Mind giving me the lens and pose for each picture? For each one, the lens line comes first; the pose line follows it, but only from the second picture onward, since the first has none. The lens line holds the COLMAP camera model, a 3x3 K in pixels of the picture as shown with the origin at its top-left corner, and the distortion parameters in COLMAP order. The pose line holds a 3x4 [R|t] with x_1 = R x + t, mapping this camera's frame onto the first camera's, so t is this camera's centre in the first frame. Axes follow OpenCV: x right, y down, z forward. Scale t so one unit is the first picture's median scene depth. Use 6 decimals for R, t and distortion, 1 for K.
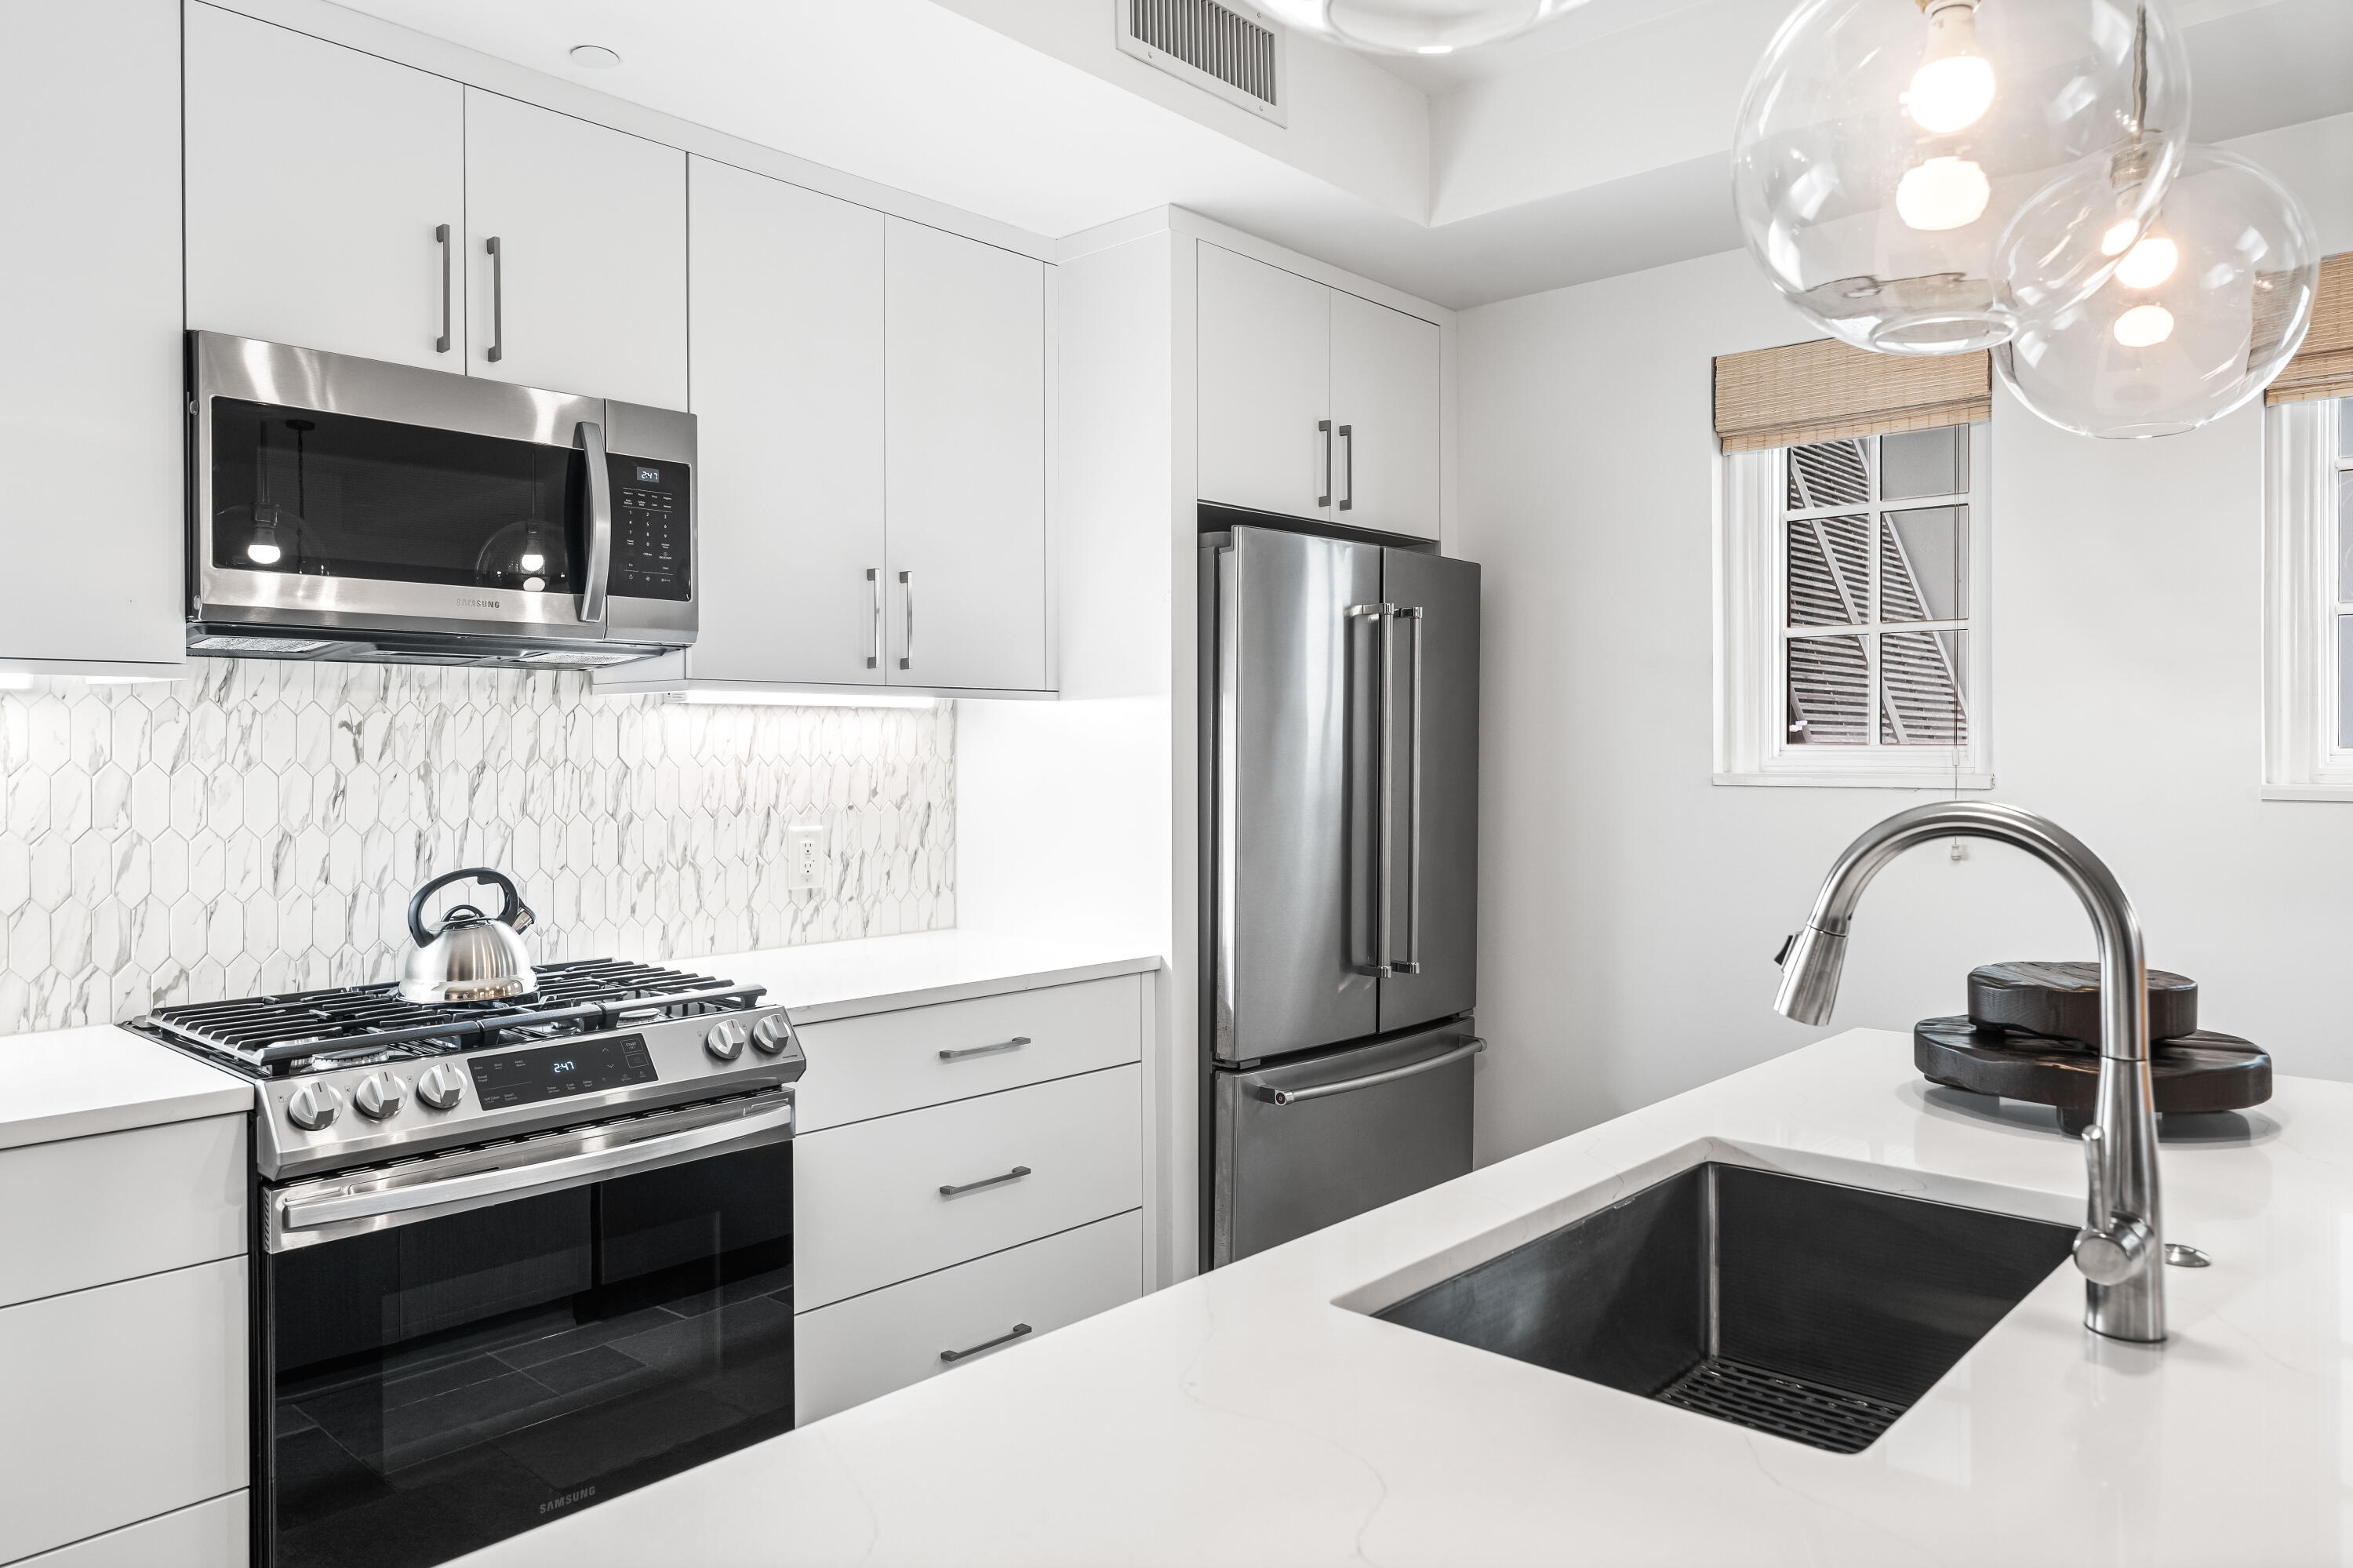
lens RADIAL K [[1561.7, 0, 1174.7], [0, 1561.7, 764.2], [0, 0, 1]] dist [-0.003585, -0.005147]
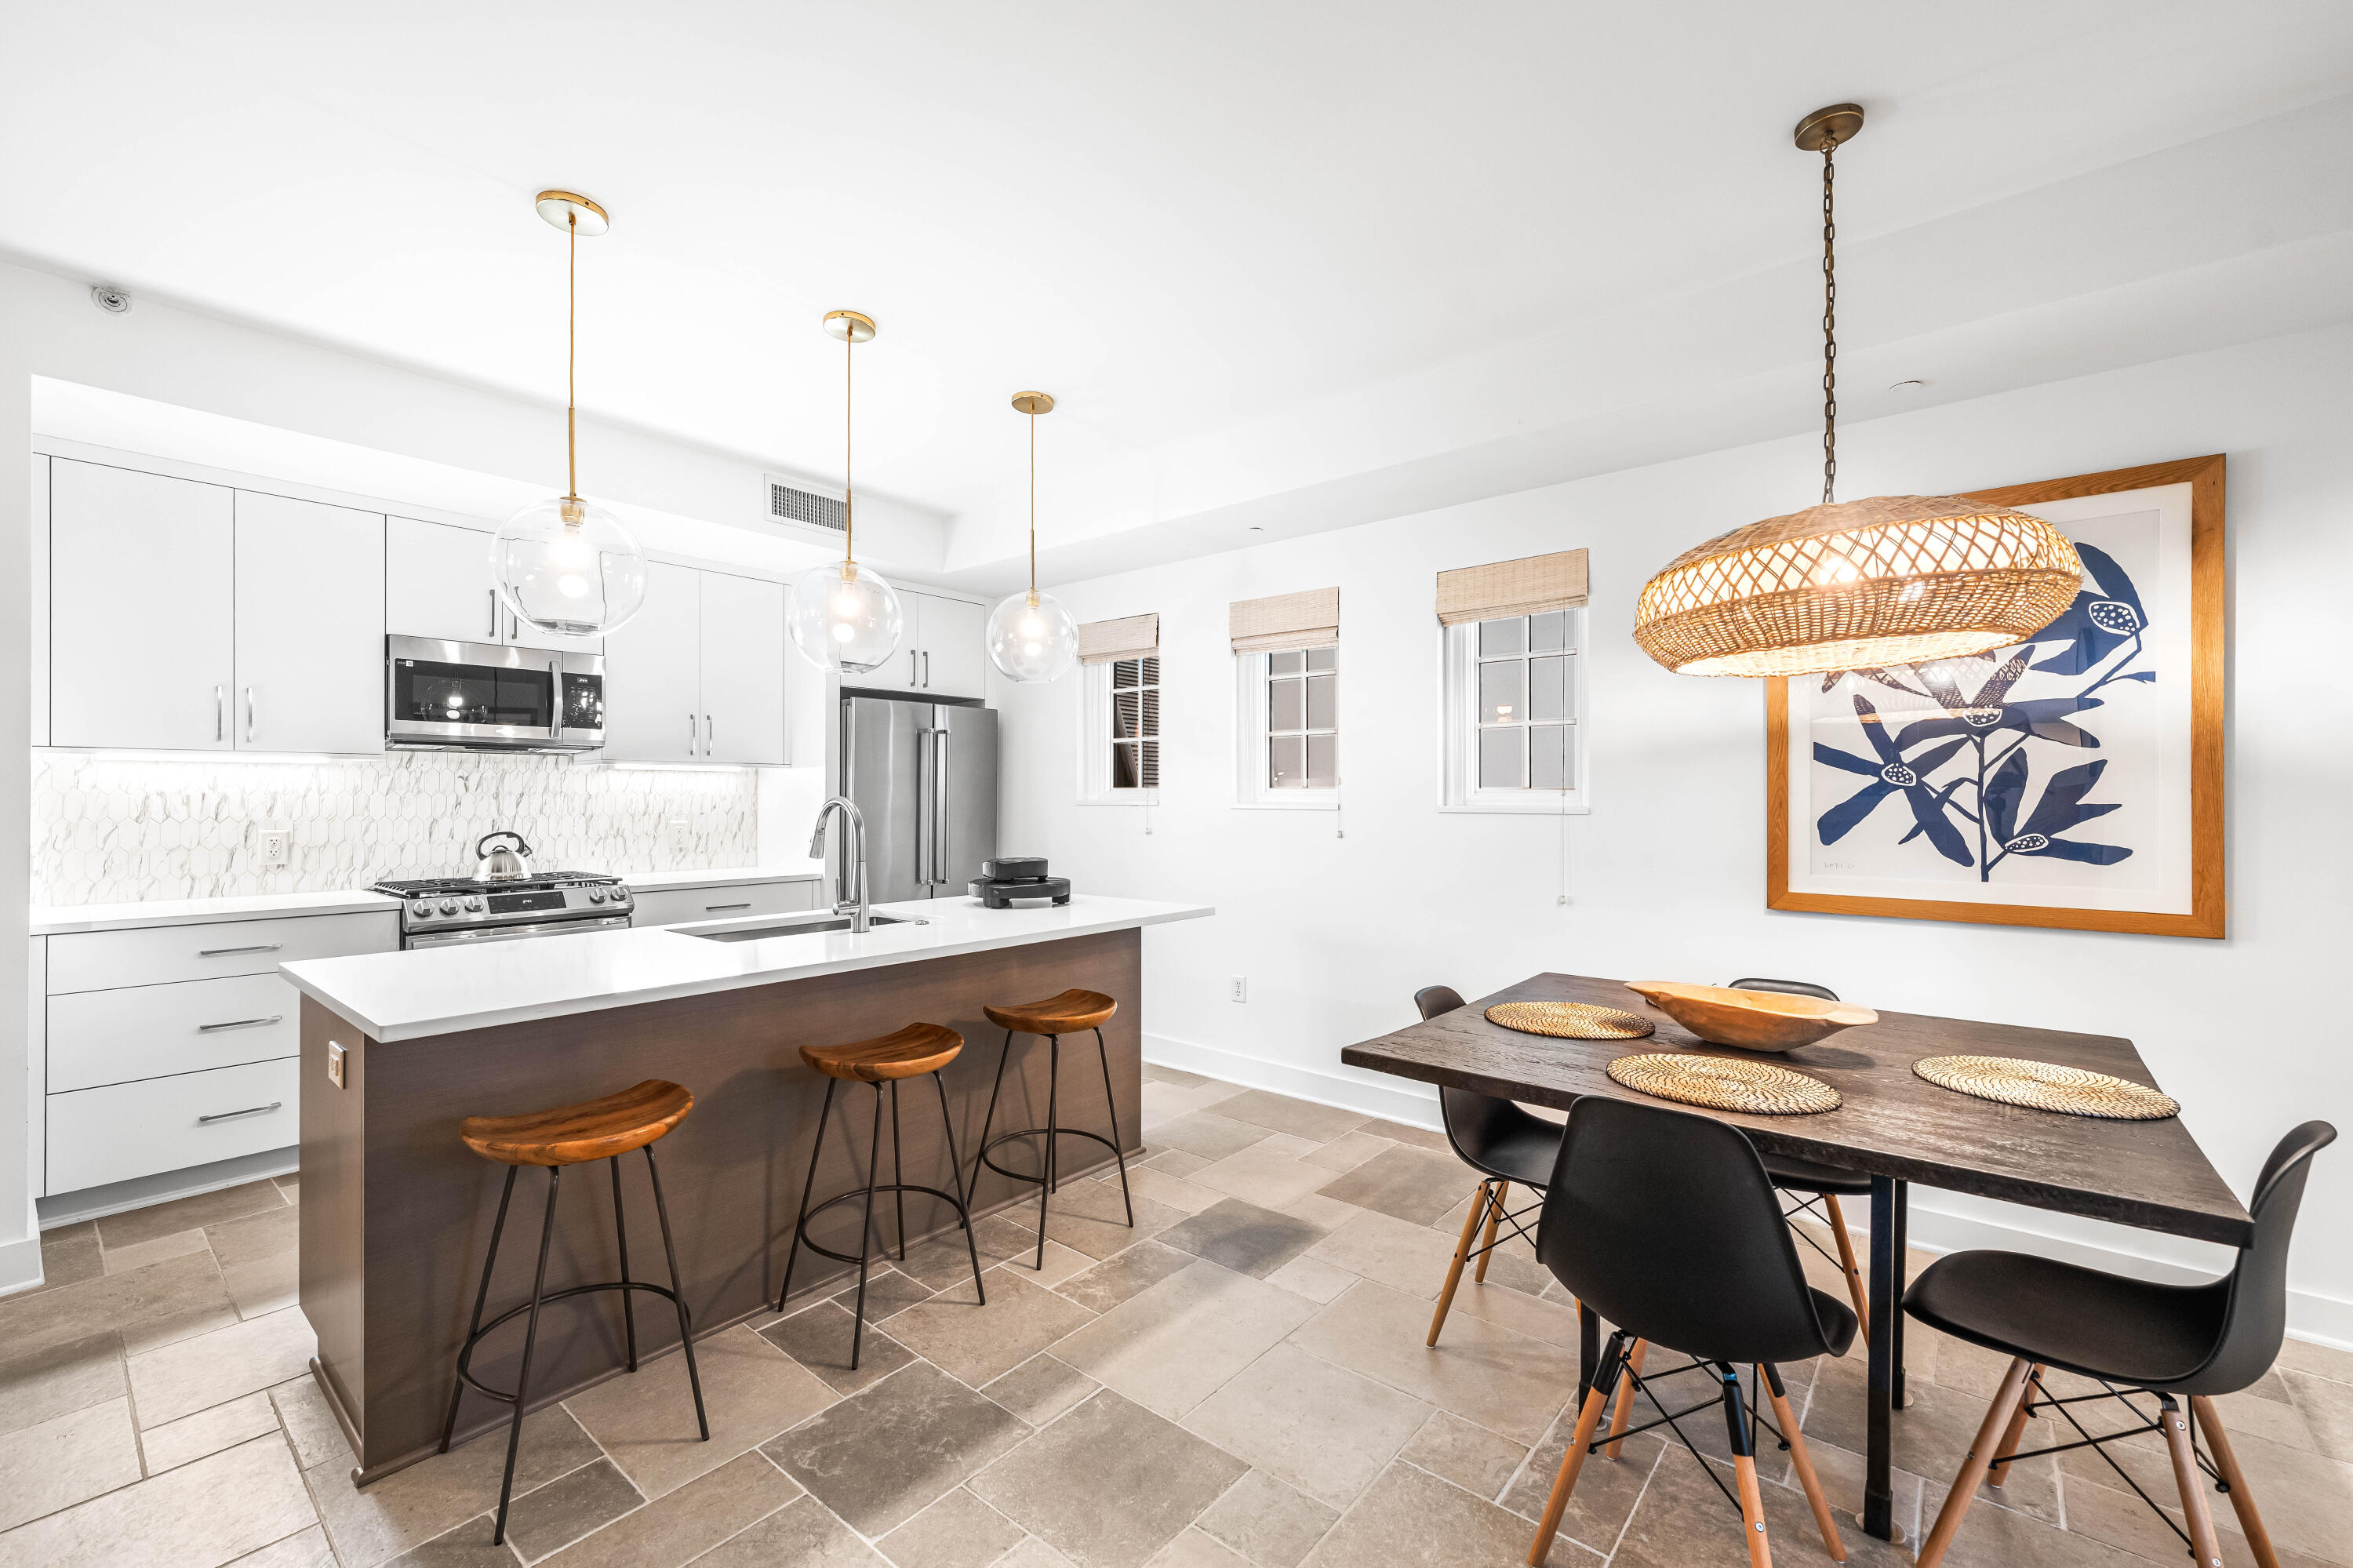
lens RADIAL K [[971.3, 0, 1179.1], [0, 971.3, 802.3], [0, 0, 1]] dist [-0.013021, 0.000471]
pose [[0.998638, 0.002502, 0.052113, 0.580939], [-0.002263, 0.999987, -0.004658, 0.021484], [-0.052124, 0.004534, 0.998630, -0.662310]]
